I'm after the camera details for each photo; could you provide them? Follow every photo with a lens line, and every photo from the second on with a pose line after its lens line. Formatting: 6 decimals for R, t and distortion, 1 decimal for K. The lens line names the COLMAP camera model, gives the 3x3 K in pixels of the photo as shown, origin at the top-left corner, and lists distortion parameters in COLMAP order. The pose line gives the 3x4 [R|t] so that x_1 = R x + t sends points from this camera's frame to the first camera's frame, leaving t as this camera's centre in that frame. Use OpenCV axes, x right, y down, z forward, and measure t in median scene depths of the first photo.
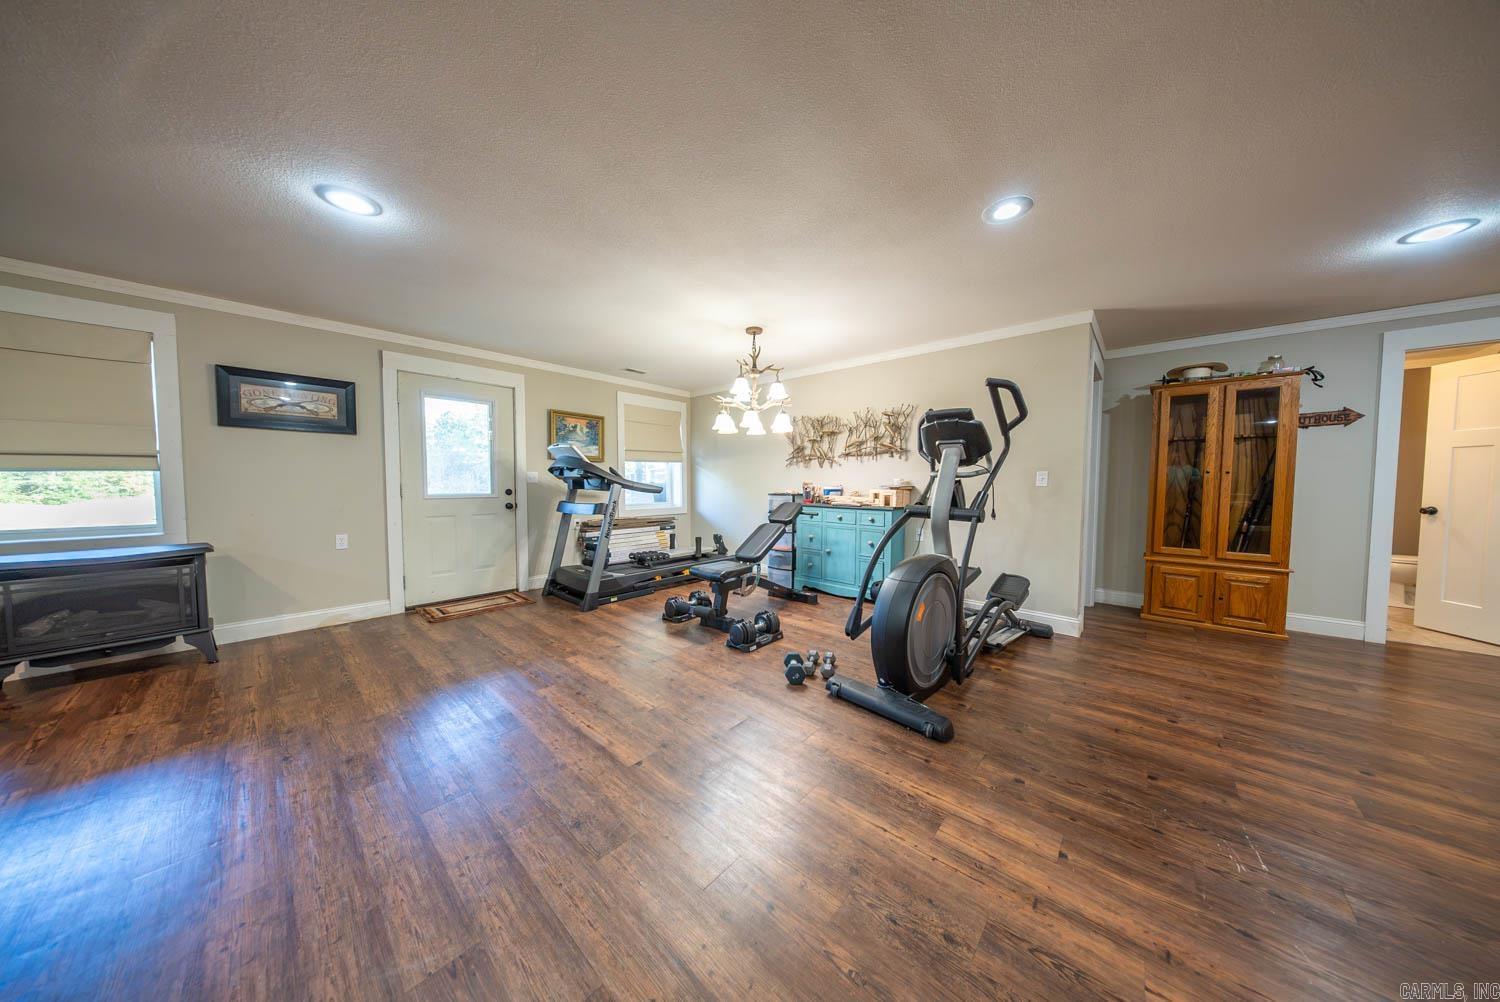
lens RADIAL K [[443.6, 0, 749.3], [0, 443.6, 506.1], [0, 0, 1]] dist [0.001259, -0.001046]
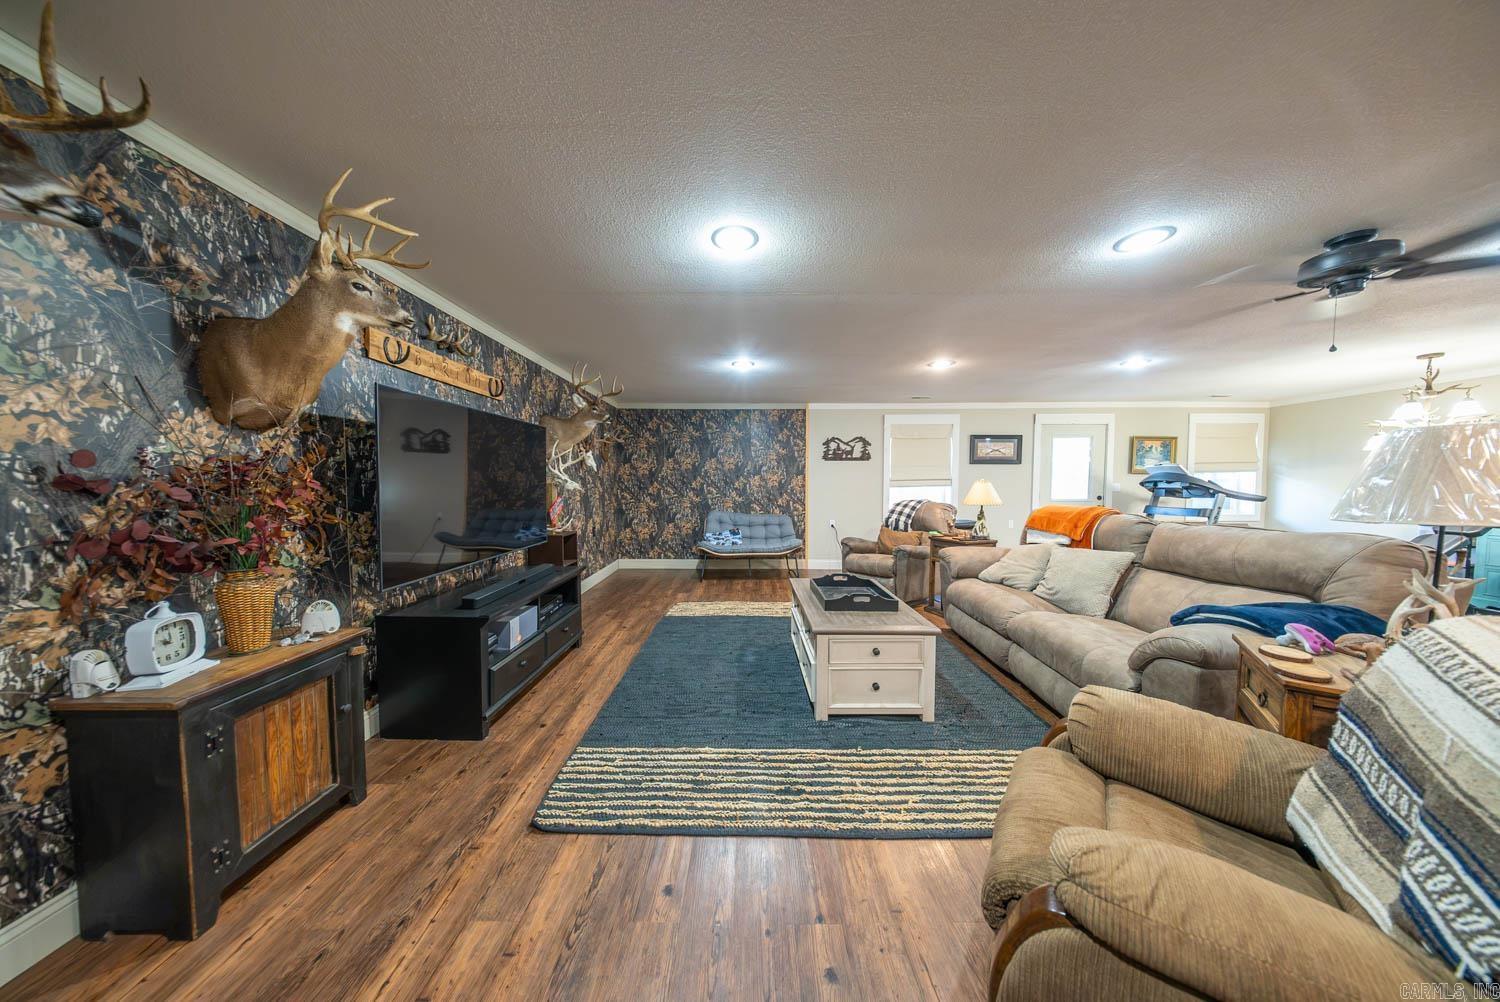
lens RADIAL K [[443.6, 0, 747.6], [0, 443.6, 504.6], [0, 0, 1]] dist [0.001259, -0.001046]
pose [[0.678581, 0.030526, -0.733891, -0.289987], [-0.032442, 0.999407, 0.011573, 0.010161], [0.733809, 0.015956, 0.679169, -0.866608]]
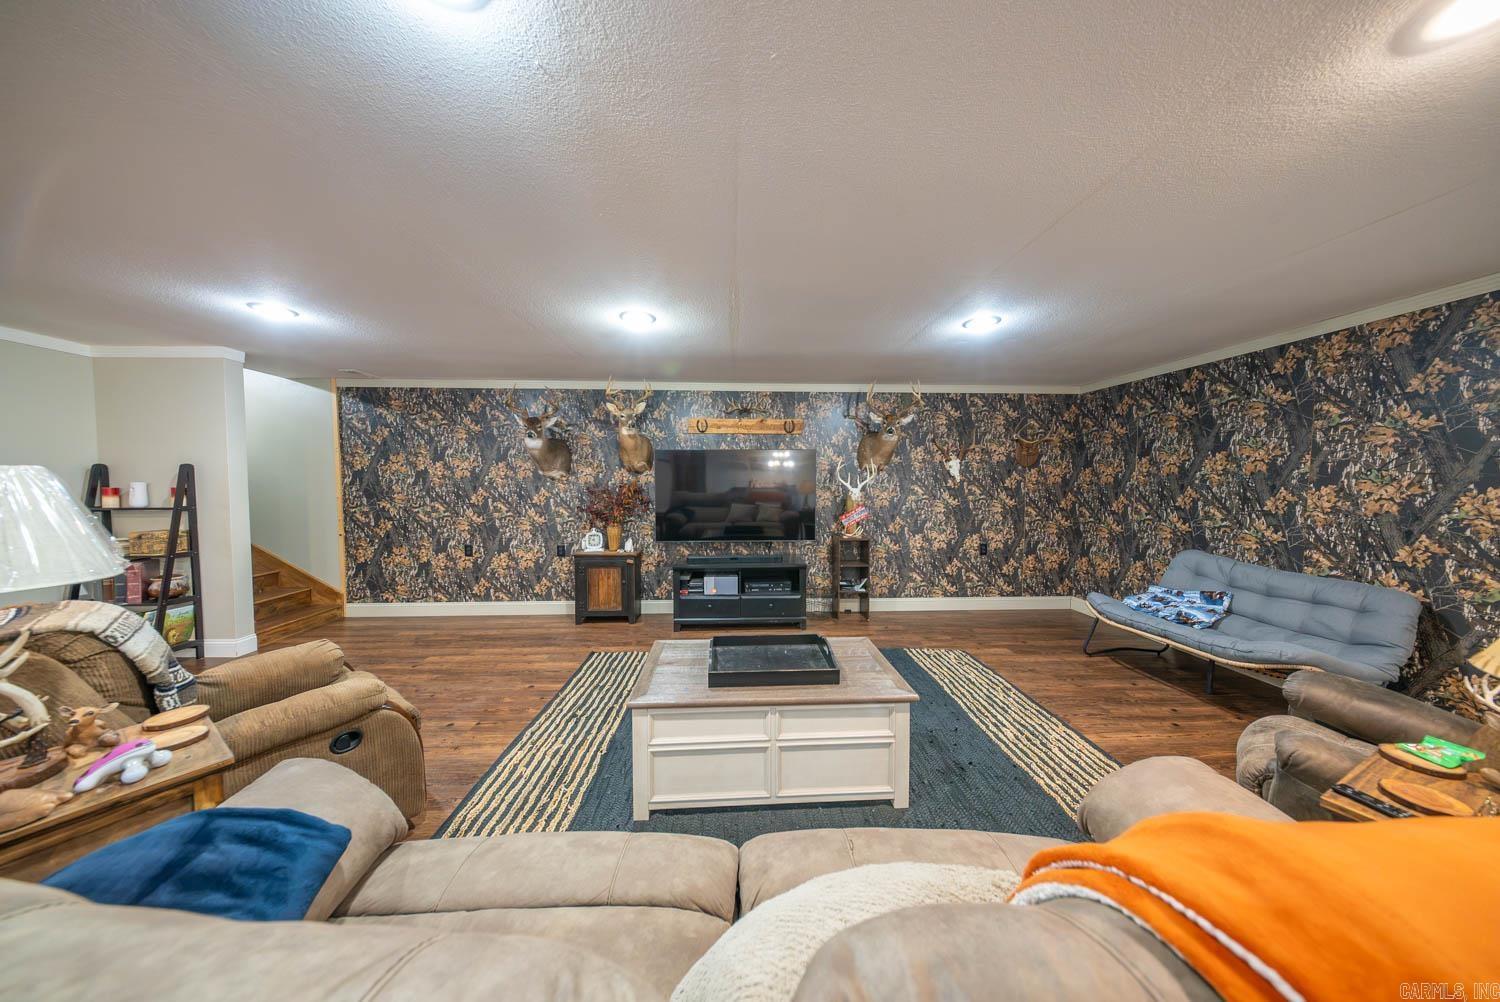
lens RADIAL K [[443.6, 0, 746.1], [0, 443.6, 496.9], [0, 0, 1]] dist [0.001259, -0.001046]
pose [[-0.713330, 0.015192, -0.700664, -0.315196], [-0.042668, 0.996969, 0.065055, -0.064153], [0.699528, 0.076301, -0.710520, 0.070702]]
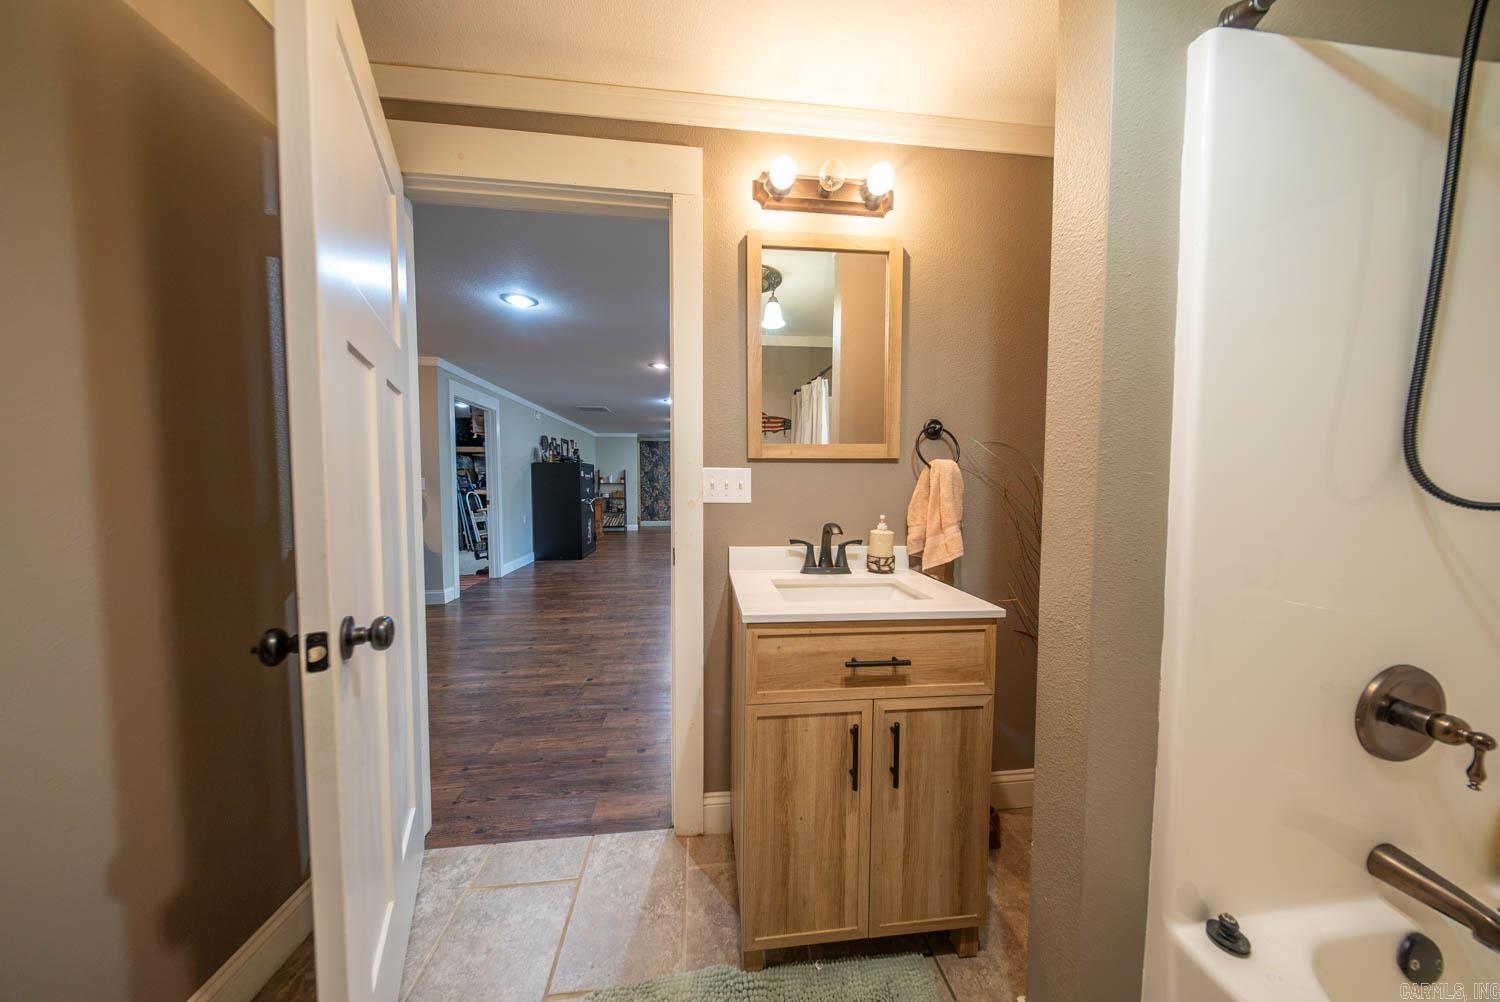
lens RADIAL K [[443.6, 0, 751.1], [0, 443.6, 504.4], [0, 0, 1]] dist [0.001259, -0.001046]
pose [[-0.662599, 0.026789, -0.748495, 1.362052], [-0.046357, 0.995977, 0.076684, -0.057703], [0.747538, 0.085509, -0.658692, 1.103986]]
